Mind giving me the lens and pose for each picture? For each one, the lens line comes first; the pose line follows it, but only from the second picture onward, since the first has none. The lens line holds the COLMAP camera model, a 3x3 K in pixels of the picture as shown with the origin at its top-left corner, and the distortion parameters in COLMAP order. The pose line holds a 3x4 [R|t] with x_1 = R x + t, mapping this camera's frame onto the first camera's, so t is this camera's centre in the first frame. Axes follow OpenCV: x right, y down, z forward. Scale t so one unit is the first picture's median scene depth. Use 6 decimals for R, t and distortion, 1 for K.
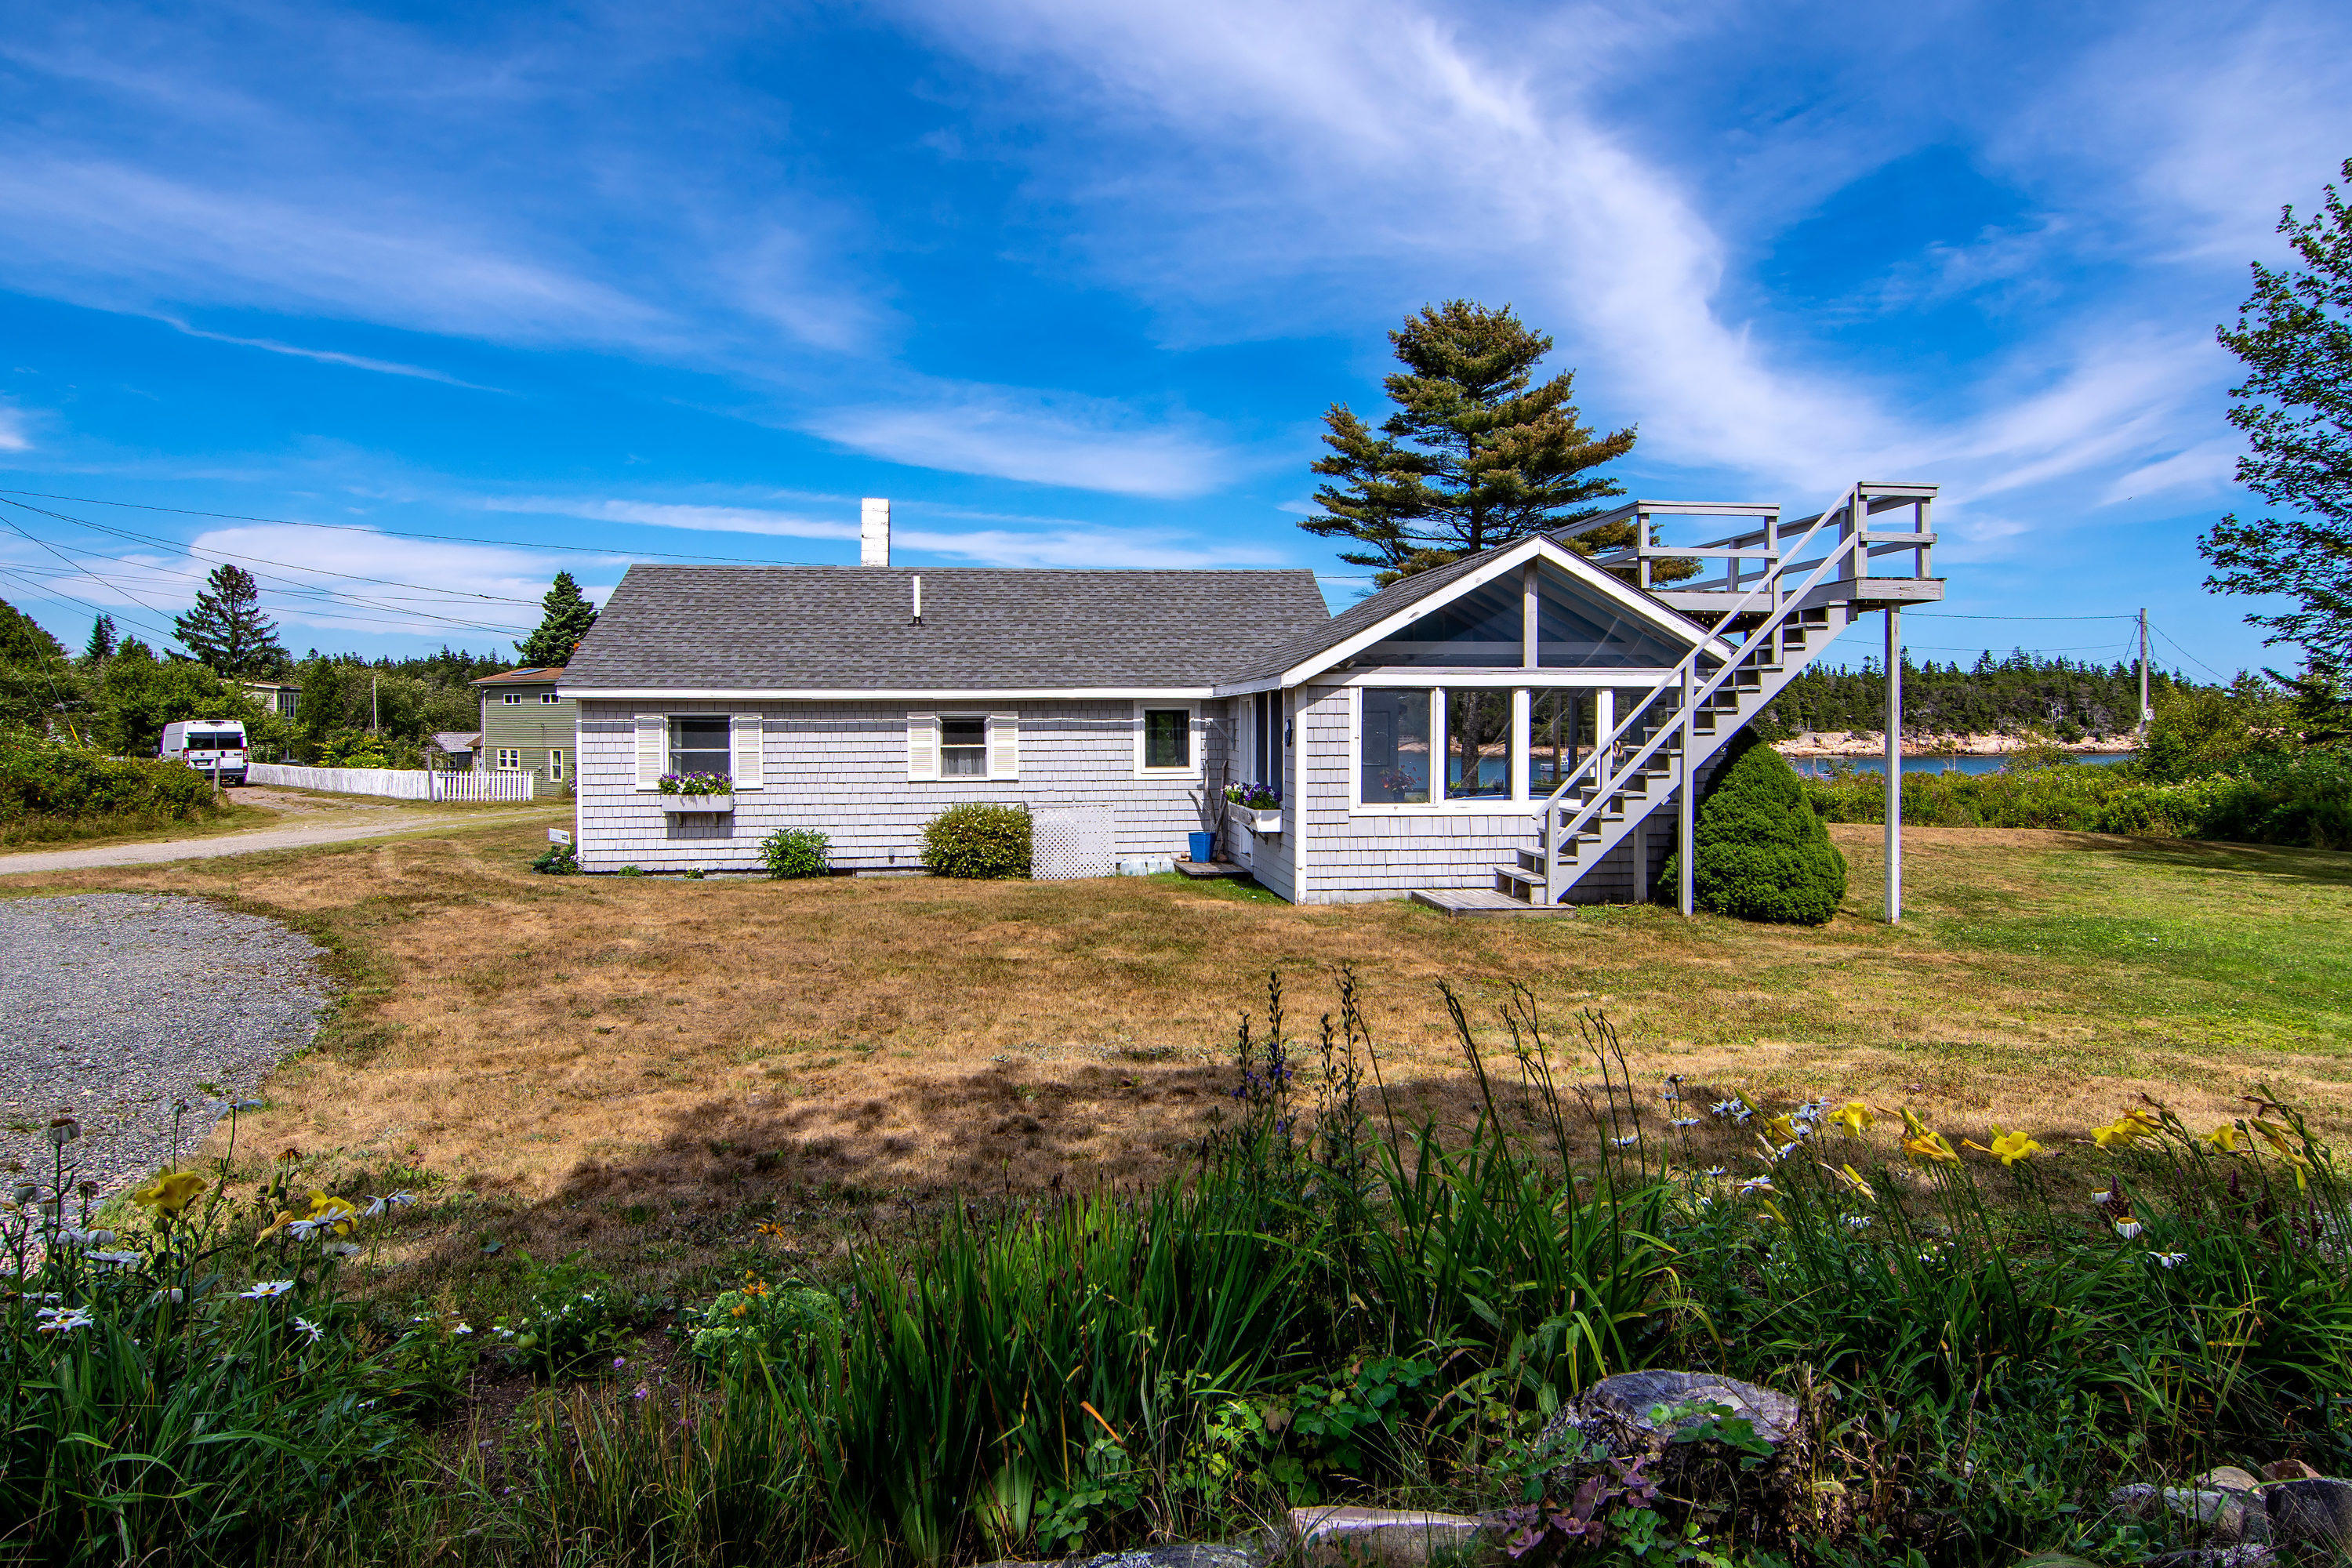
lens RADIAL K [[1207.9, 0, 1181.4], [0, 1207.9, 711.3], [0, 0, 1]] dist [0.000608, -0.000199]
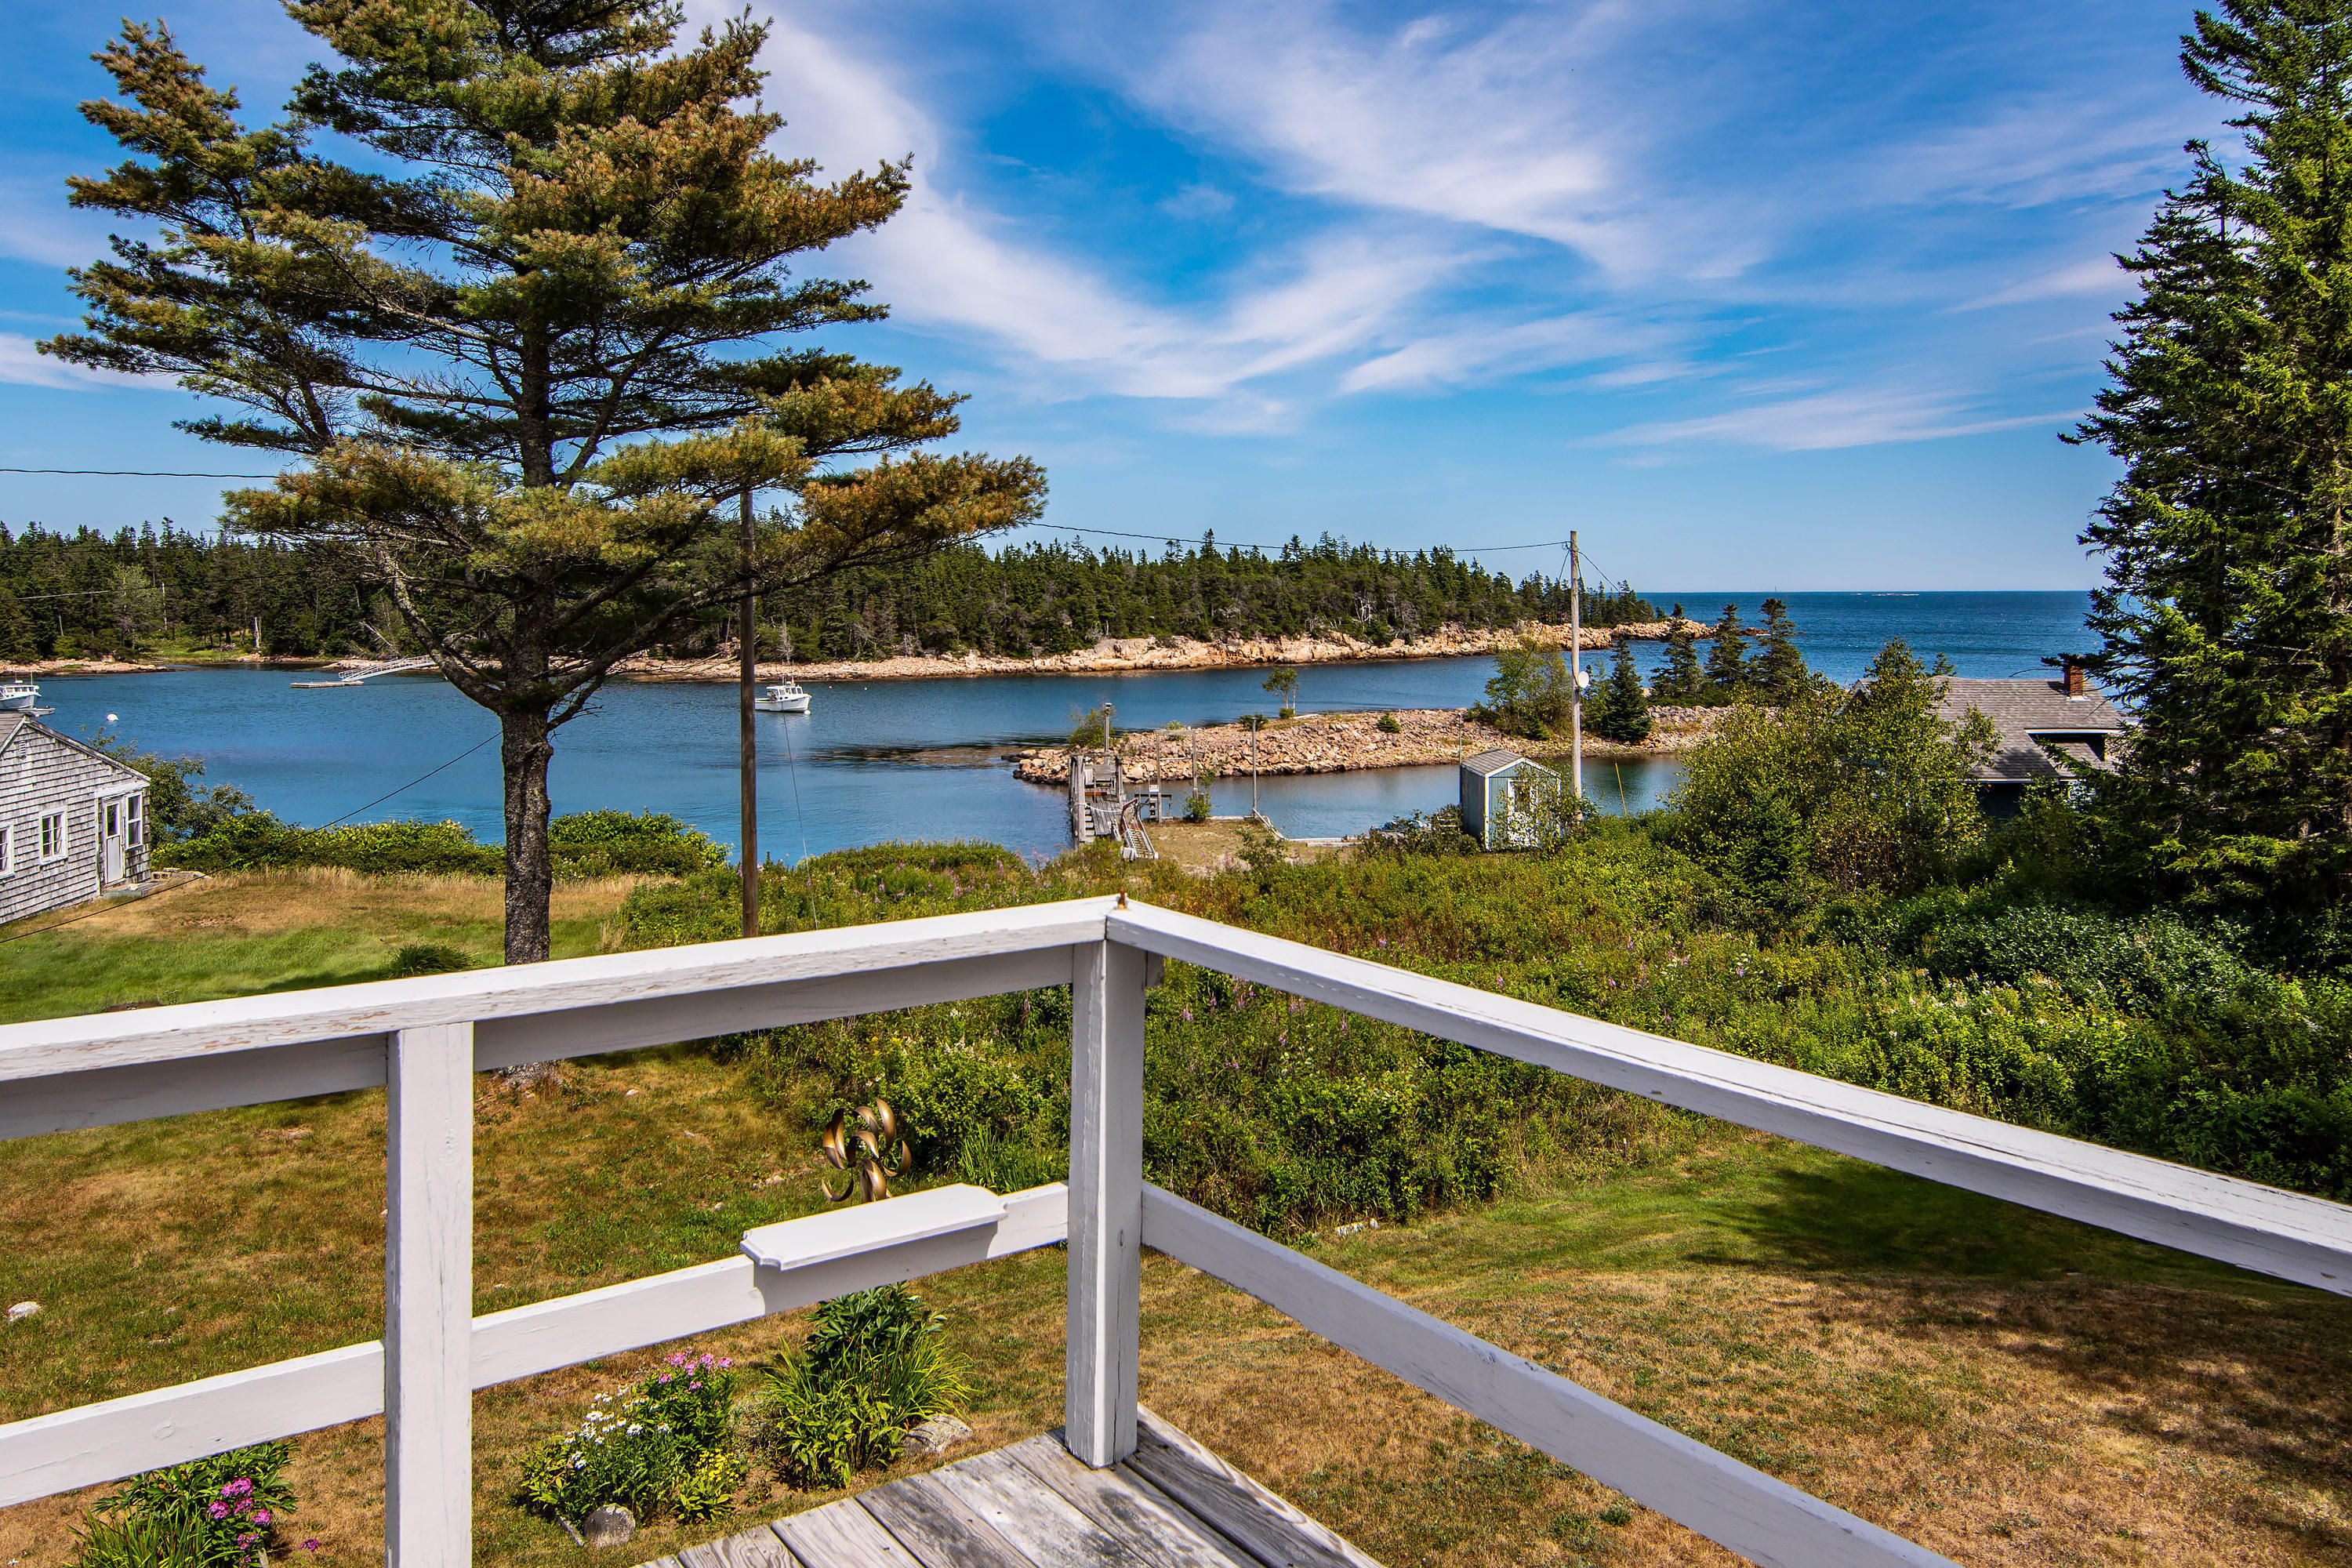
lens RADIAL K [[1773.1, 0, 1168.3], [0, 1773.1, 622.0], [0, 0, 1]] dist [0.045723, -0.056005]
pose [[0.871524, -0.007863, 0.490290, 0.325974], [0.007068, 0.999969, 0.003472, -0.169517], [-0.490302, 0.000439, 0.871553, 0.907234]]
